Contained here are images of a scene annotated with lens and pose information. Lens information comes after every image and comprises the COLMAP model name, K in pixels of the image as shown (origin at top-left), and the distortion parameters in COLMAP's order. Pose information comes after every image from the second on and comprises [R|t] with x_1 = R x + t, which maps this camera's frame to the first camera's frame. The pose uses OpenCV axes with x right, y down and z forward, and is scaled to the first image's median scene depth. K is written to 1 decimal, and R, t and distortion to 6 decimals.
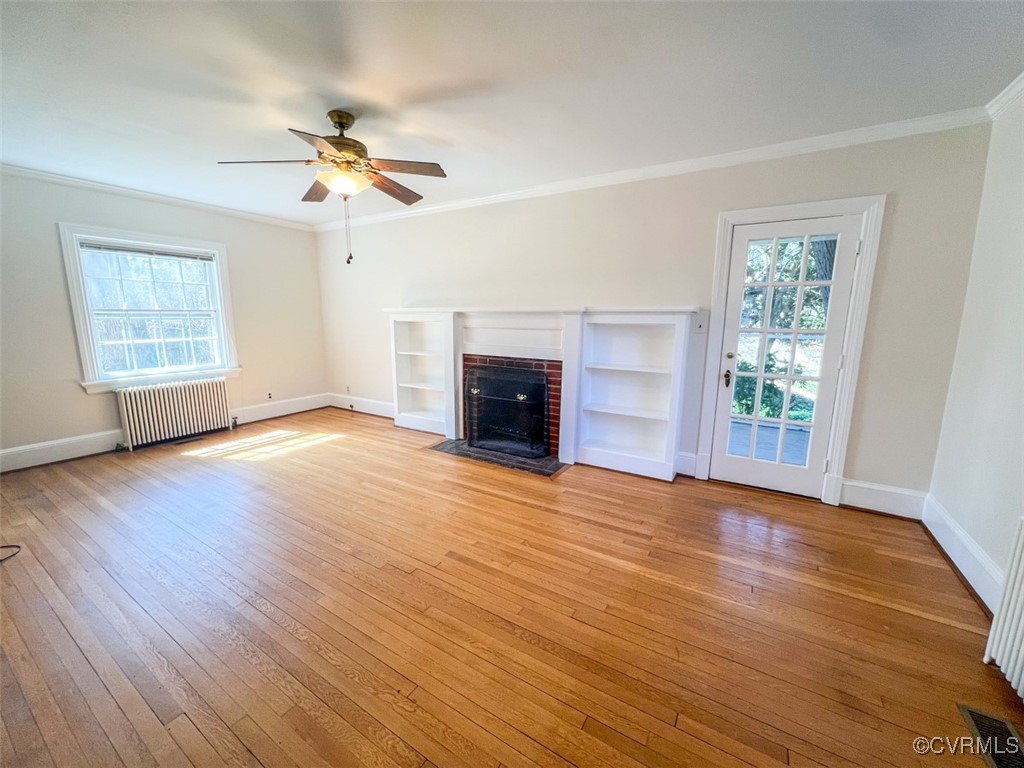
lens RADIAL K [[401.3, 0, 516.5], [0, 401.3, 383.7], [0, 0, 1]] dist [0.000747, 0.000166]
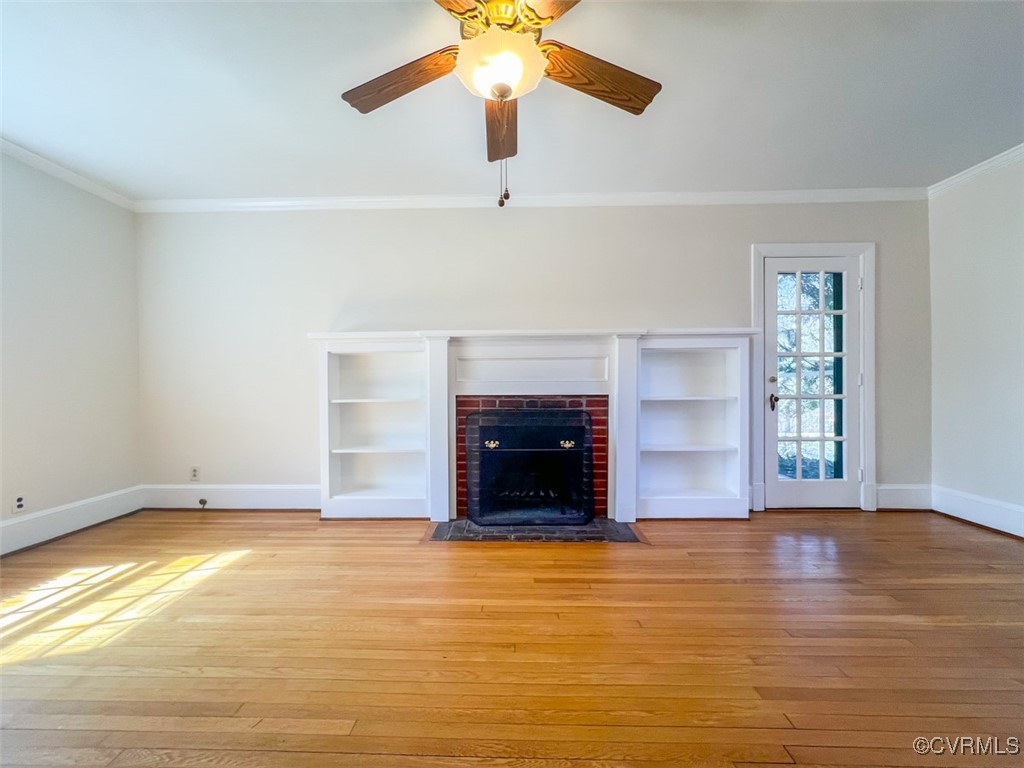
lens RADIAL K [[409.5, 0, 507.8], [0, 409.5, 386.5], [0, 0, 1]] dist [-0.002030, -0.000043]
pose [[0.868103, -0.015753, 0.496133, -0.469474], [0.095306, 0.986190, -0.135447, 0.019832], [-0.487148, 0.164867, 0.857616, 0.365032]]
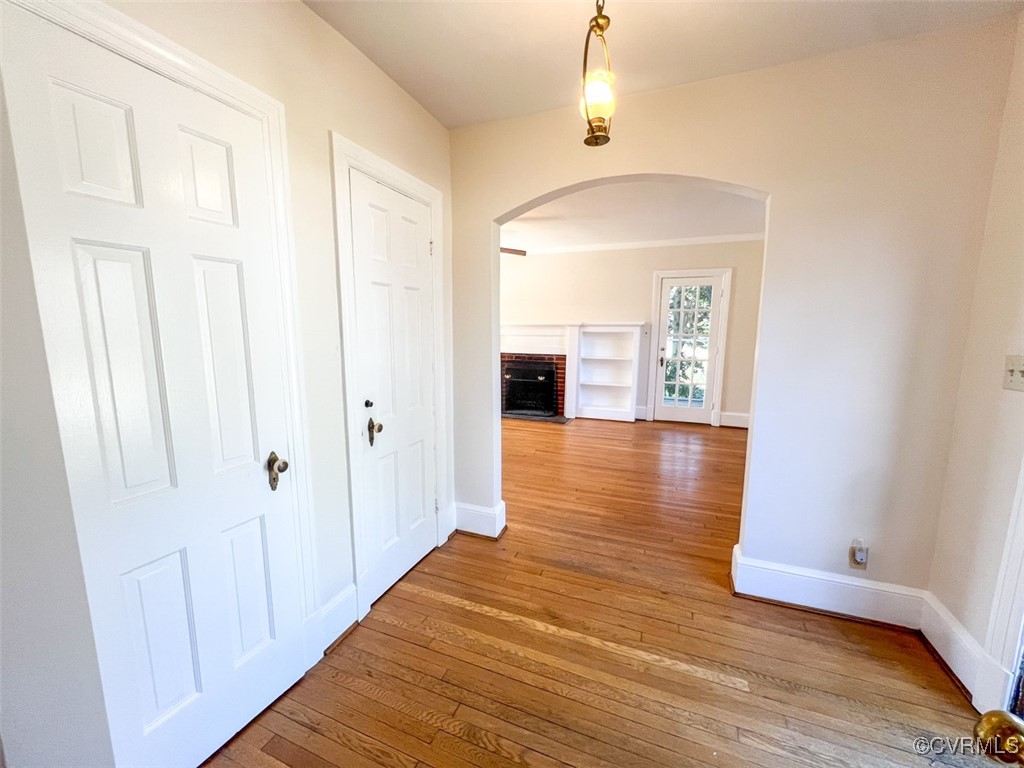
lens RADIAL K [[401.3, 0, 516.5], [0, 401.3, 383.7], [0, 0, 1]] dist [0.000747, 0.000166]
pose [[0.984260, -0.028159, 0.174466, -0.359737], [0.032374, 0.999248, -0.021358, 0.084999], [-0.173734, 0.026670, 0.984431, -0.544860]]
